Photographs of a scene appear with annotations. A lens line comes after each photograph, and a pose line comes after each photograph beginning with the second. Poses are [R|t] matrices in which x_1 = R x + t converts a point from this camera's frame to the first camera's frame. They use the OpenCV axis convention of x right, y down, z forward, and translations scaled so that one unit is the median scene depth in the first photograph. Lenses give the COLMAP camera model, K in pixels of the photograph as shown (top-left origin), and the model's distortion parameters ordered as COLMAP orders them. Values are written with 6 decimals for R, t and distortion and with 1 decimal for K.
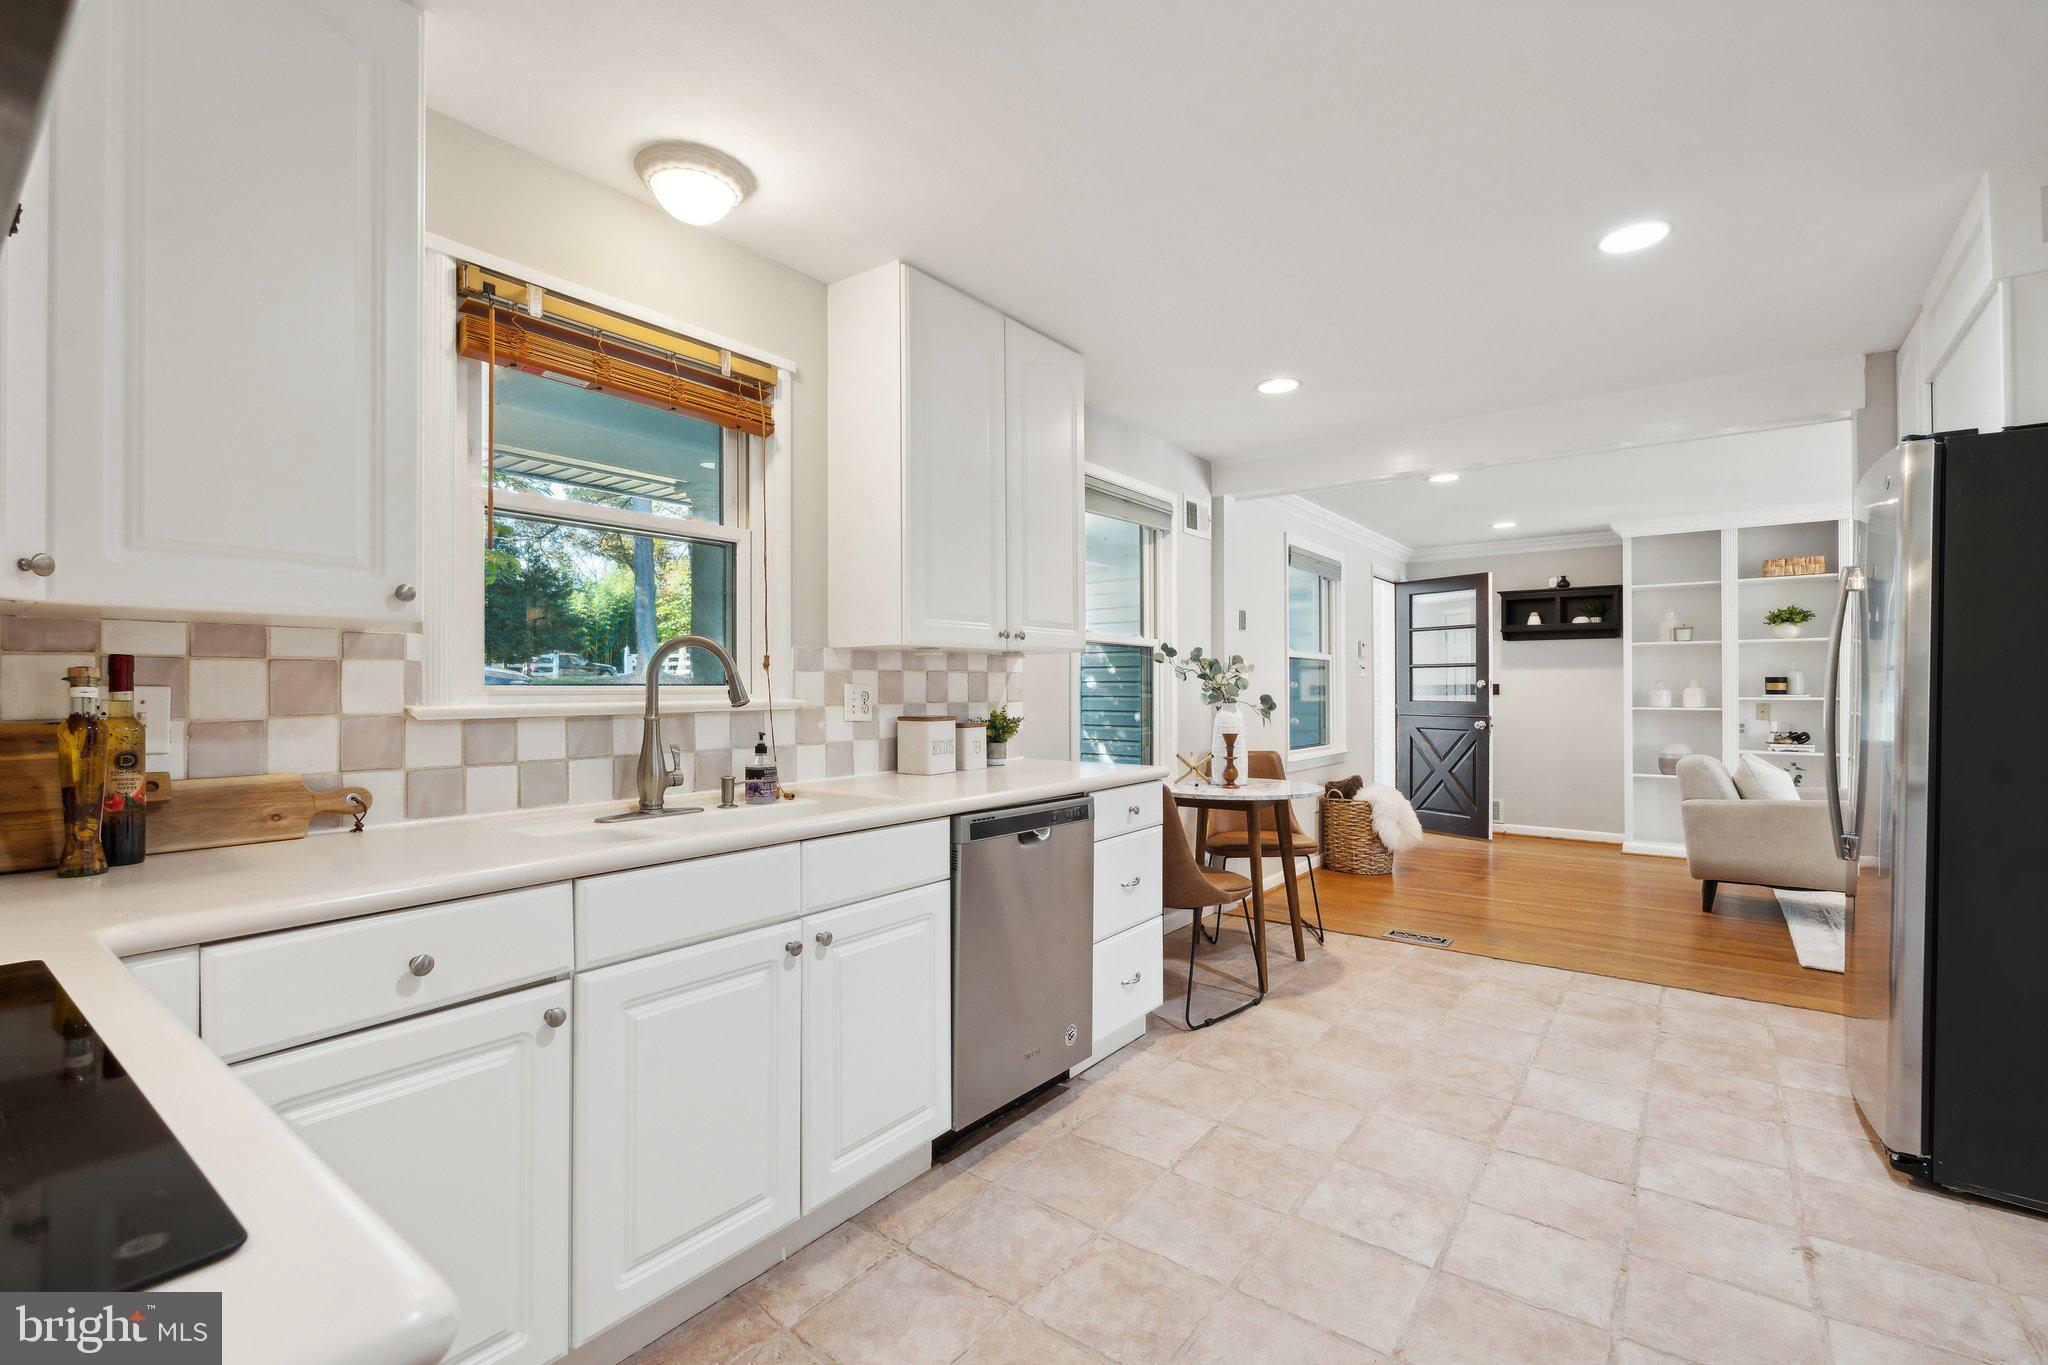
lens RADIAL K [[906.2, 0, 1019.3], [0, 906.2, 688.3], [0, 0, 1]] dist [0.002017, 0.000336]
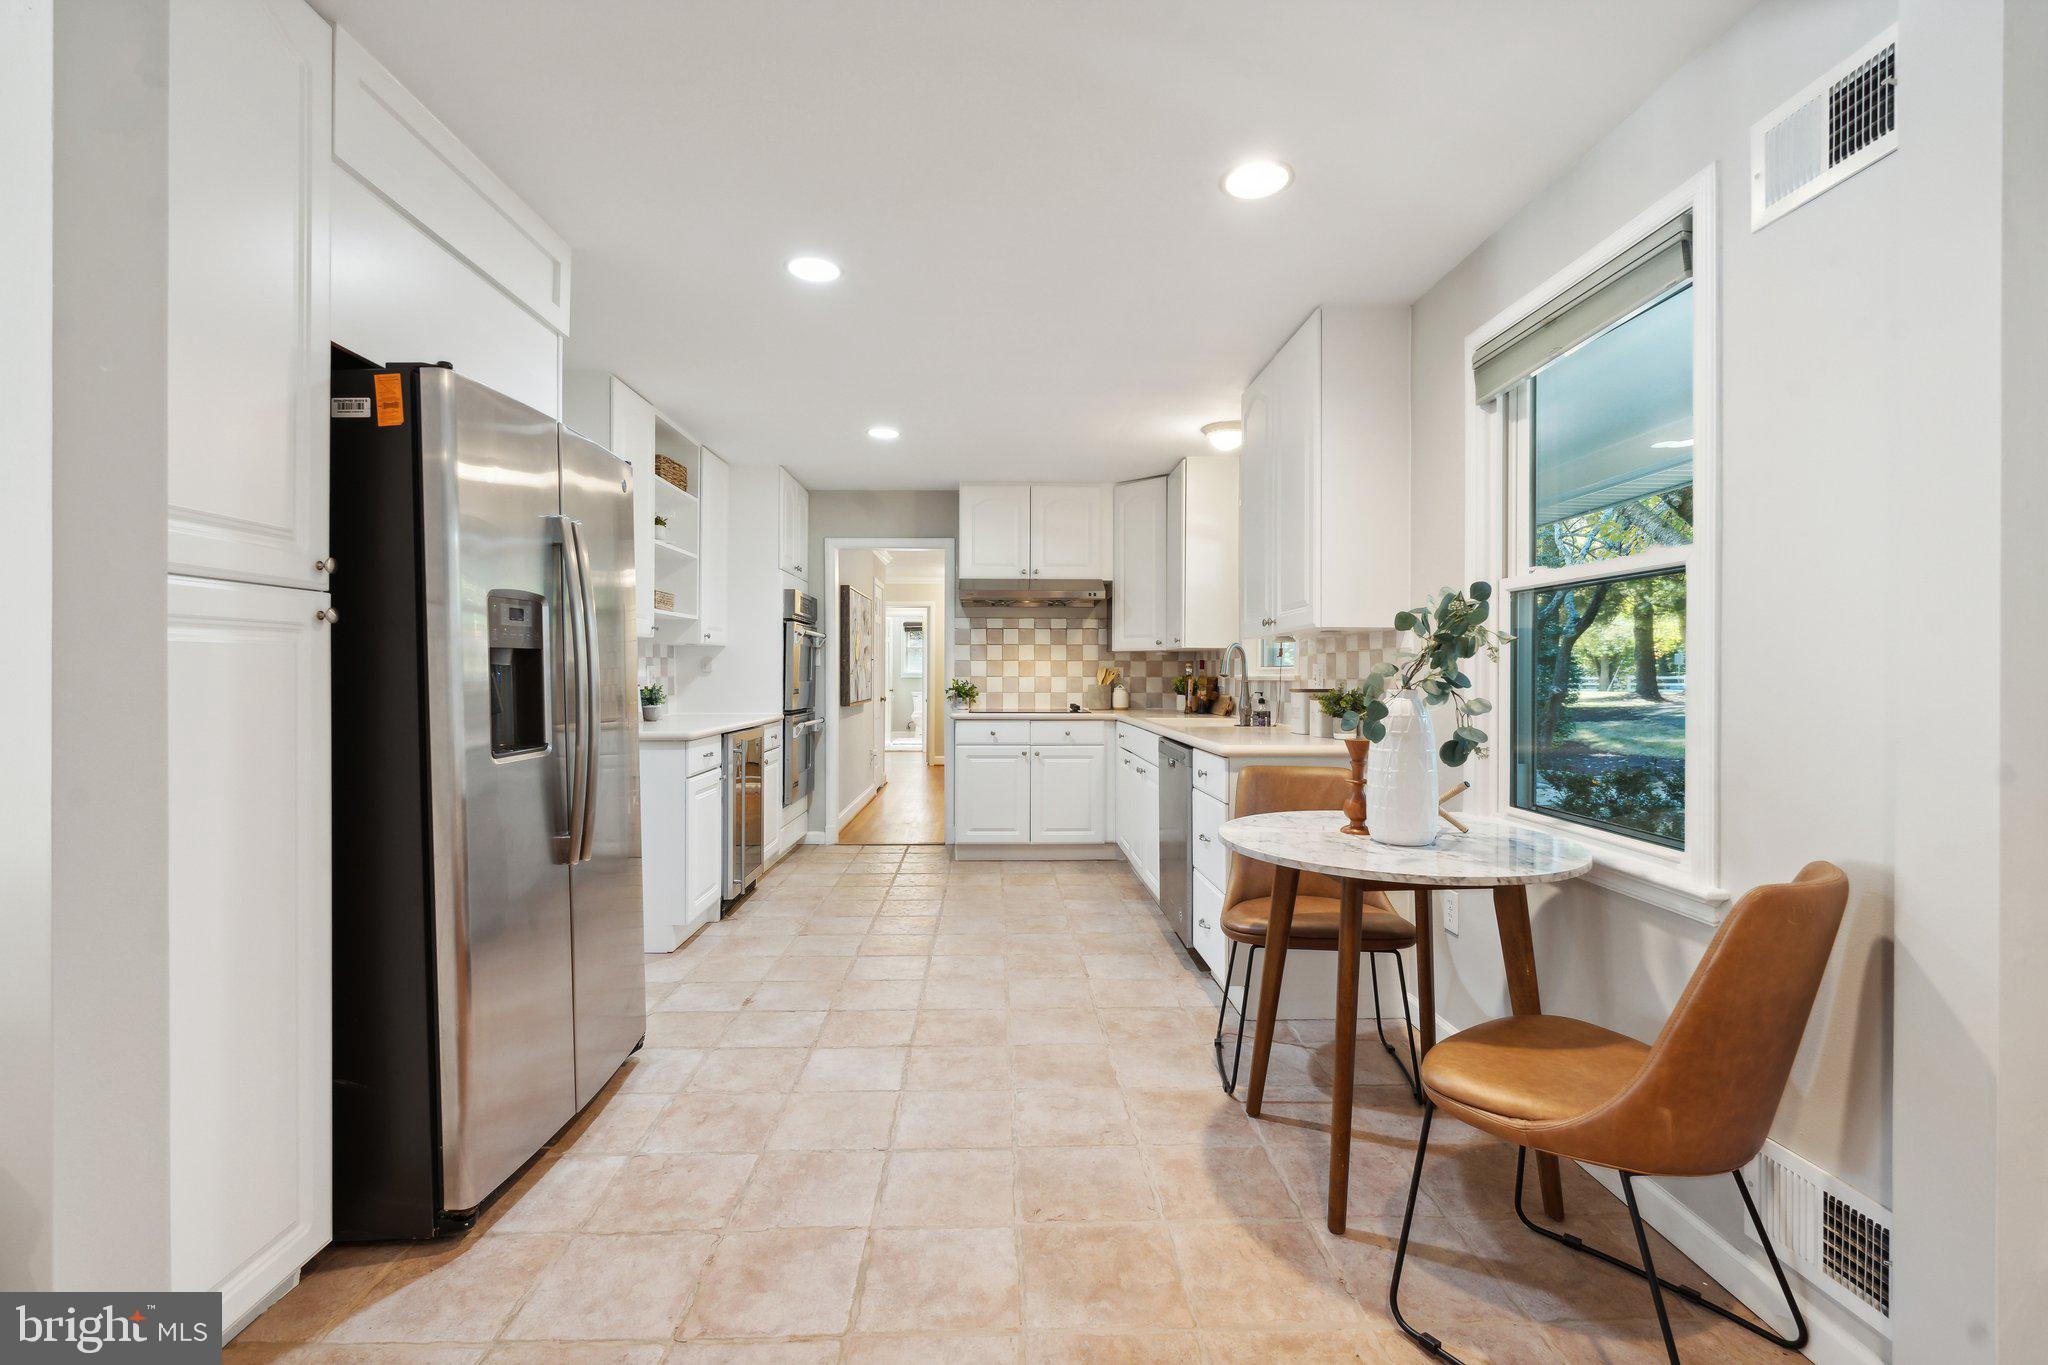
lens RADIAL K [[906.2, 0, 1021.1], [0, 906.2, 681.4], [0, 0, 1]] dist [0.002017, 0.000336]
pose [[-0.776656, 0.004801, -0.629906, 0.990290], [0.000735, 0.999977, 0.006715, 0.011628], [0.629924, 0.004752, -0.776642, 1.696532]]
